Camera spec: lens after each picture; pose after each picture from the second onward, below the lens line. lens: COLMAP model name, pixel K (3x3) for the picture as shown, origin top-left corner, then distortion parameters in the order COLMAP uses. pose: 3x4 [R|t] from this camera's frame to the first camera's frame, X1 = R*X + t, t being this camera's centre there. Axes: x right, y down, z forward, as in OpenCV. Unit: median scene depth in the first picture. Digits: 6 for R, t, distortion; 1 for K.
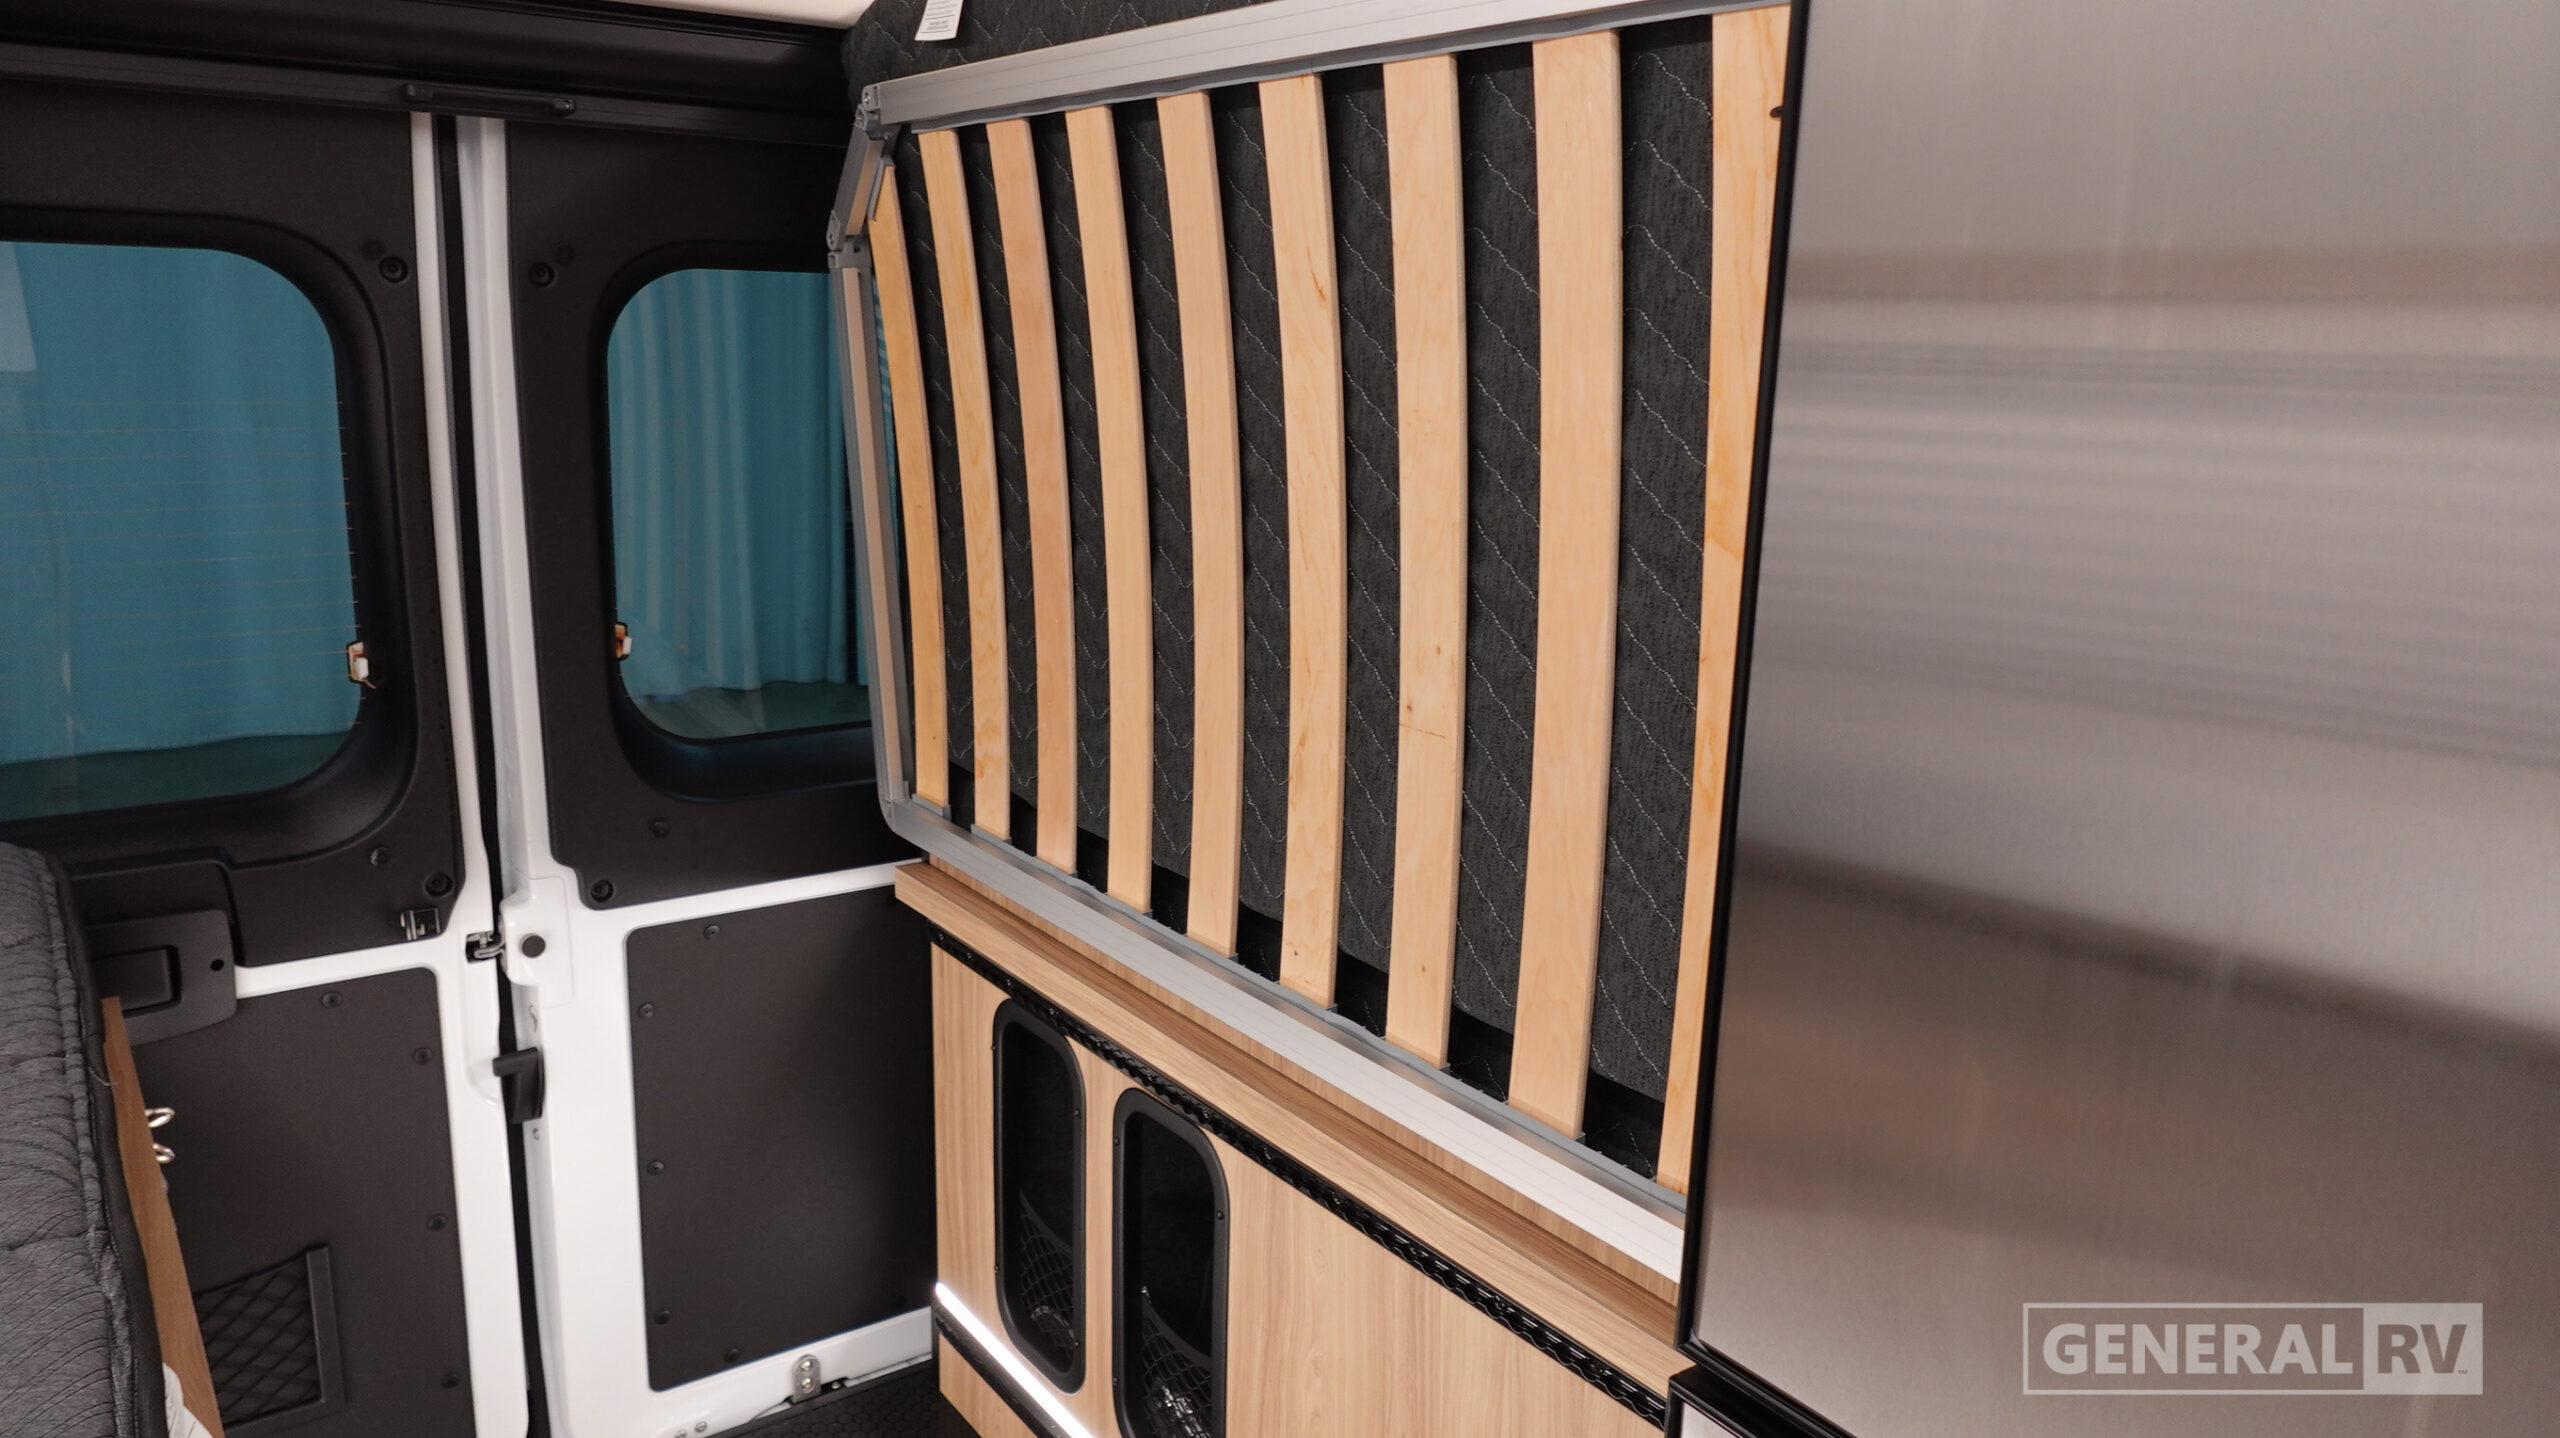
lens RADIAL K [[1764.7, 0, 1287.4], [0, 1764.7, 715.2], [0, 0, 1]] dist [-0.008327, 0.007944]
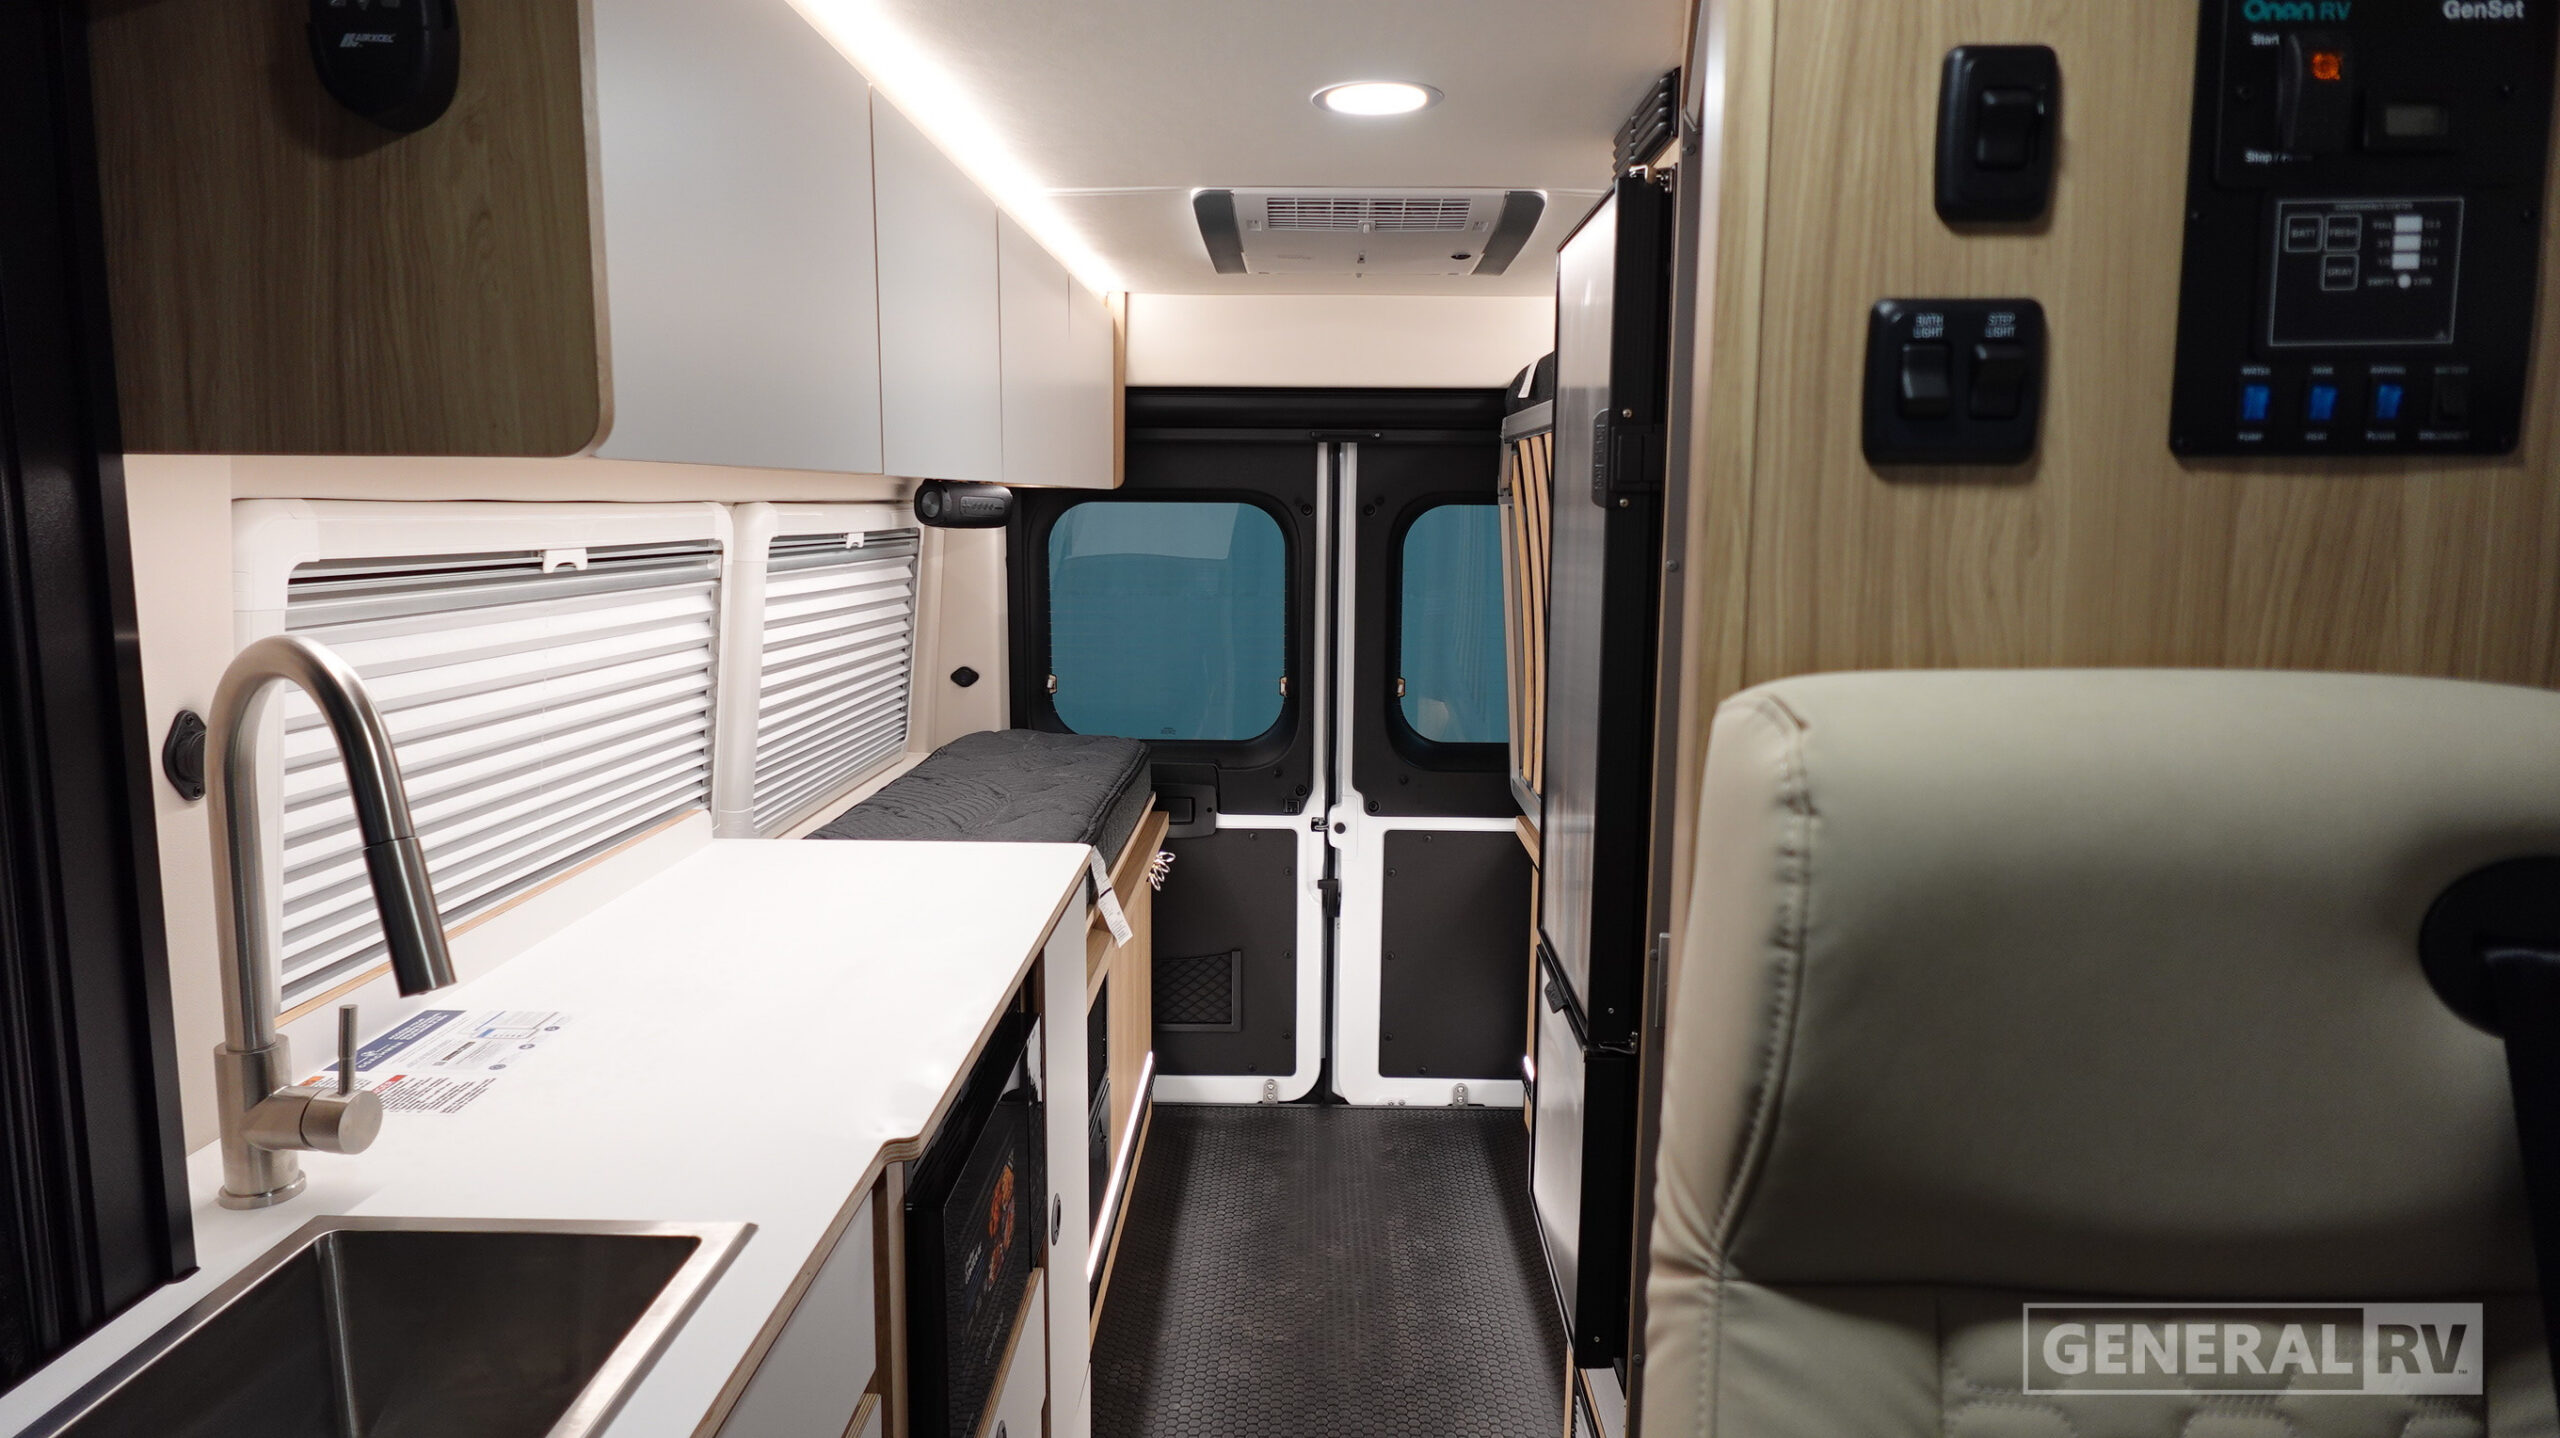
lens RADIAL K [[1507.3, 0, 1291.9], [0, 1507.3, 727.2], [0, 0, 1]] dist [0.004478, -0.005188]
pose [[0.798960, 0.070710, -0.597212, 0.601335], [-0.119876, 0.991860, -0.042936, 0.099651], [0.589315, 0.105896, 0.800933, -0.486616]]
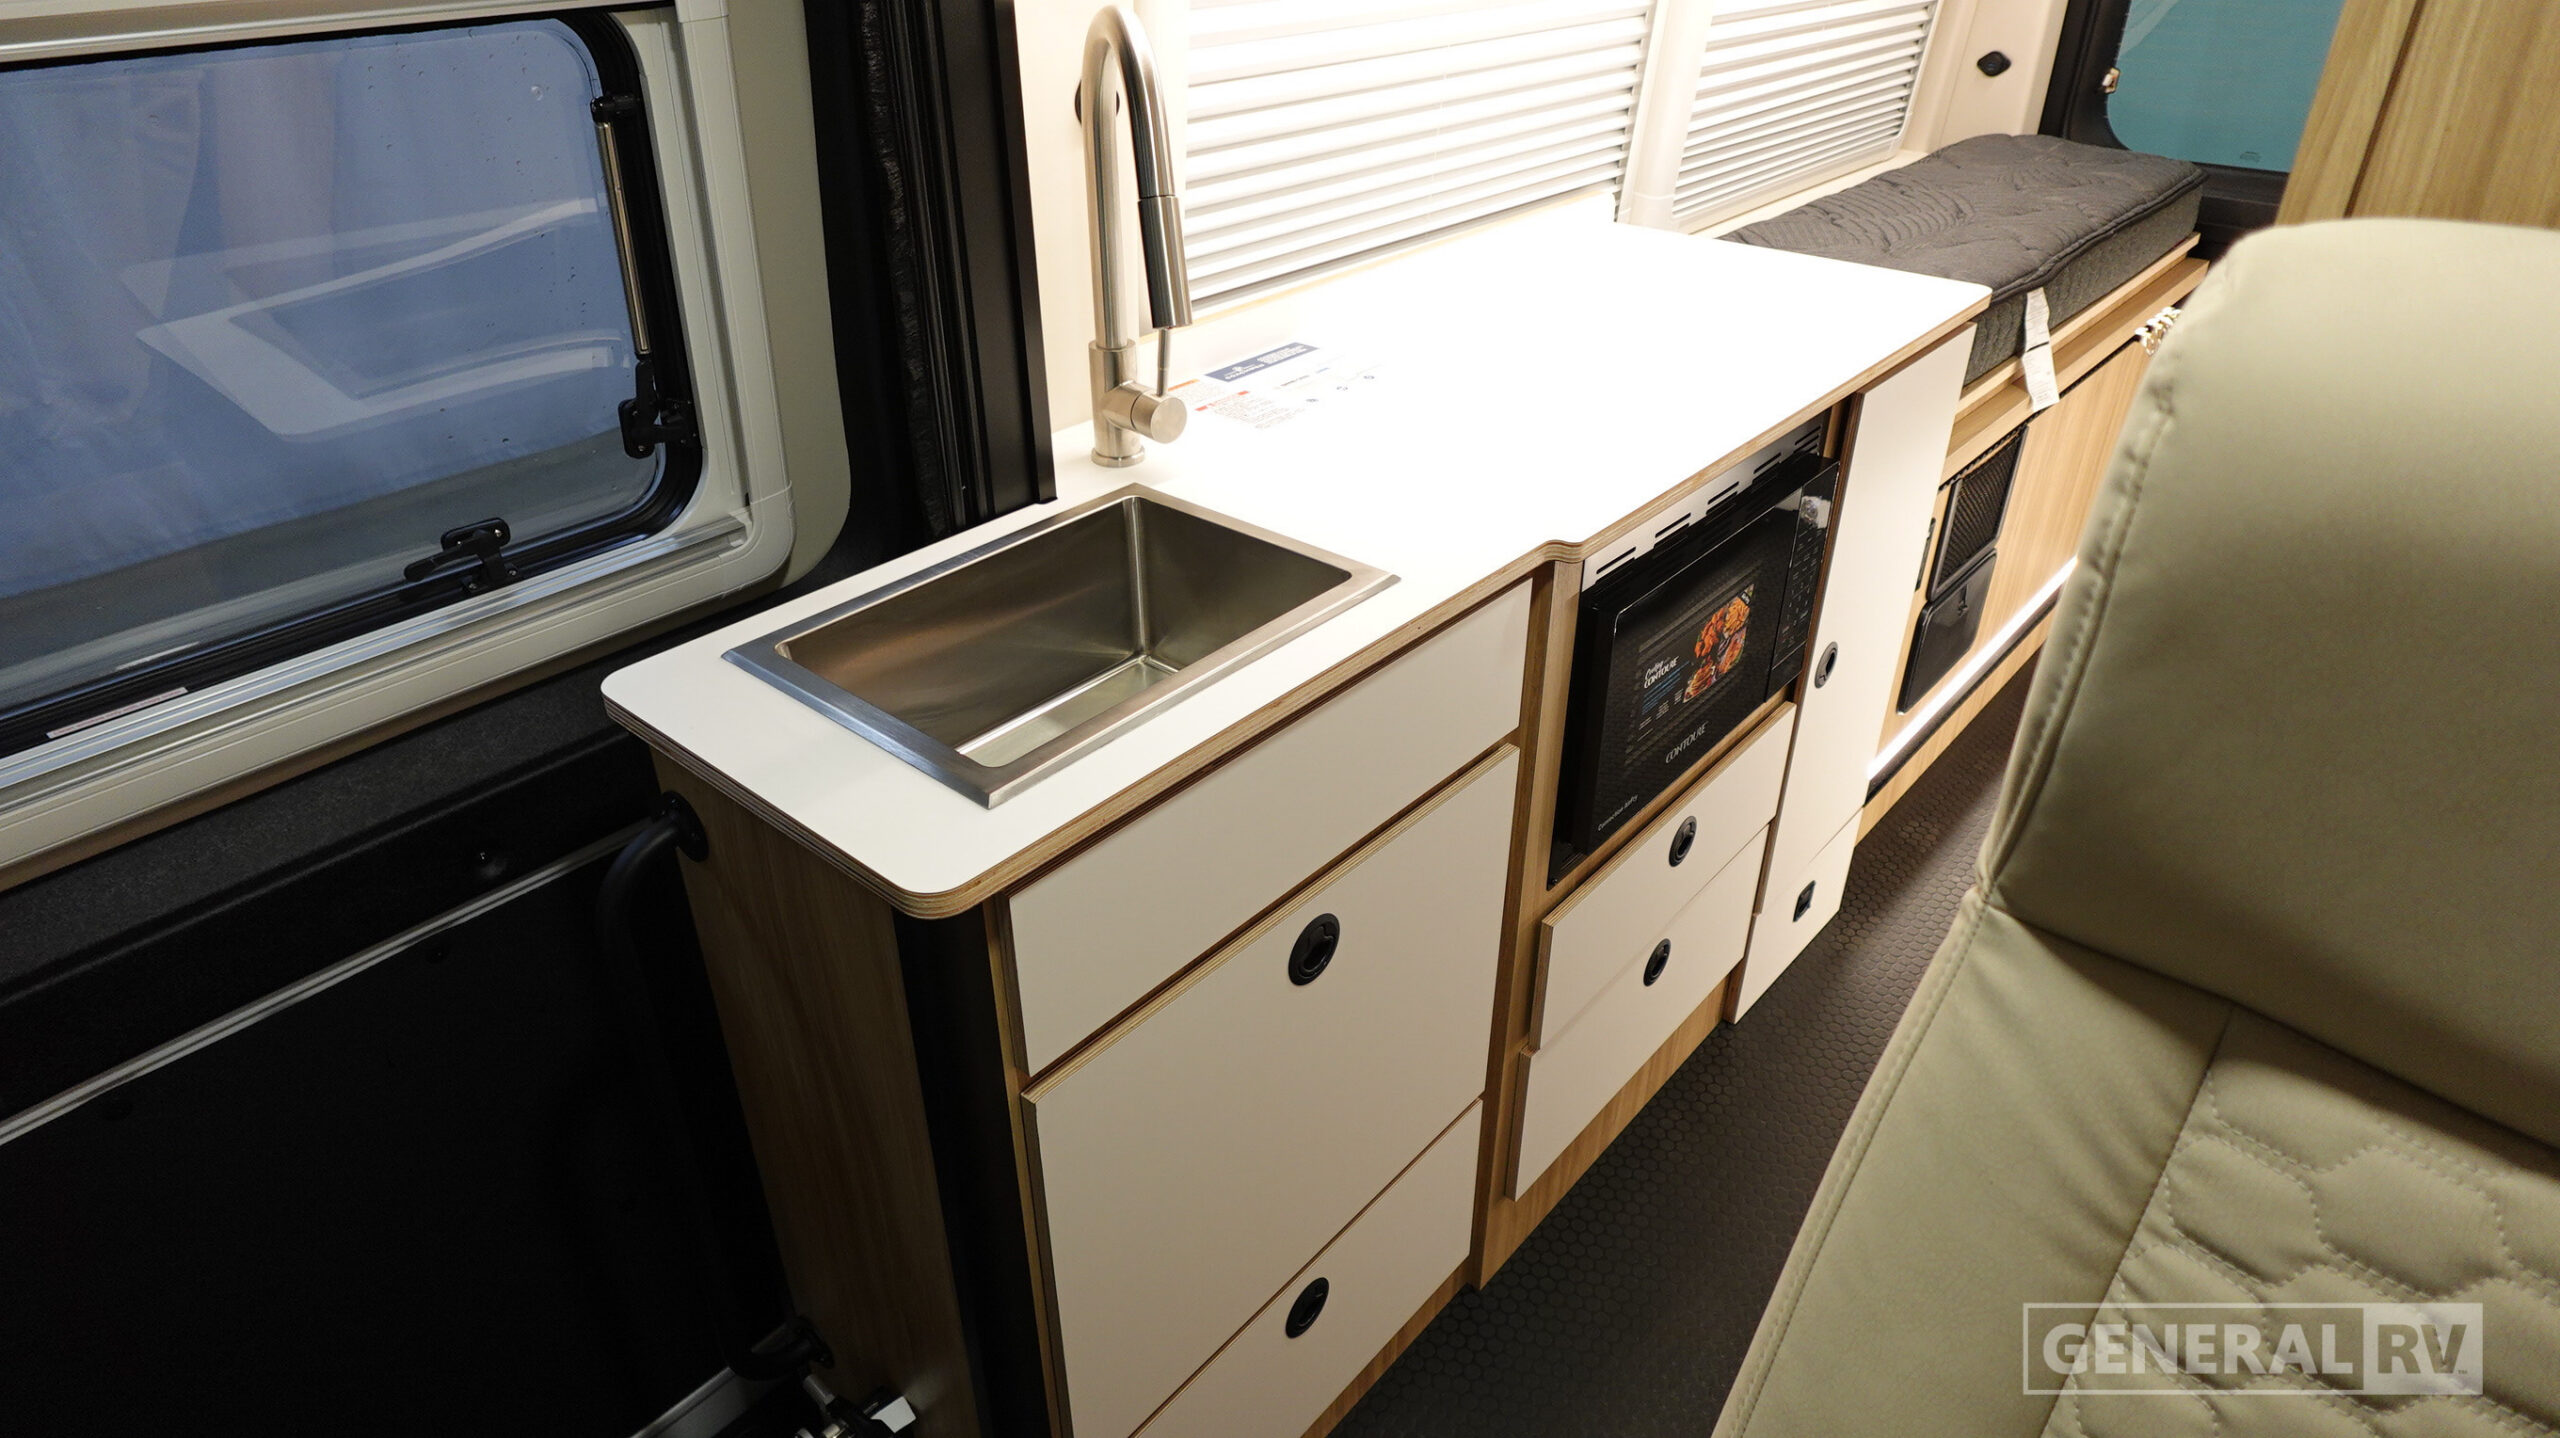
lens RADIAL K [[1507.3, 0, 1288.9], [0, 1507.3, 723.0], [0, 0, 1]] dist [0.004478, -0.005188]
pose [[0.221531, 0.482226, -0.847574, 0.690088], [-0.200988, 0.873087, 0.444210, 0.059458], [0.954216, 0.071946, 0.290338, -0.380346]]
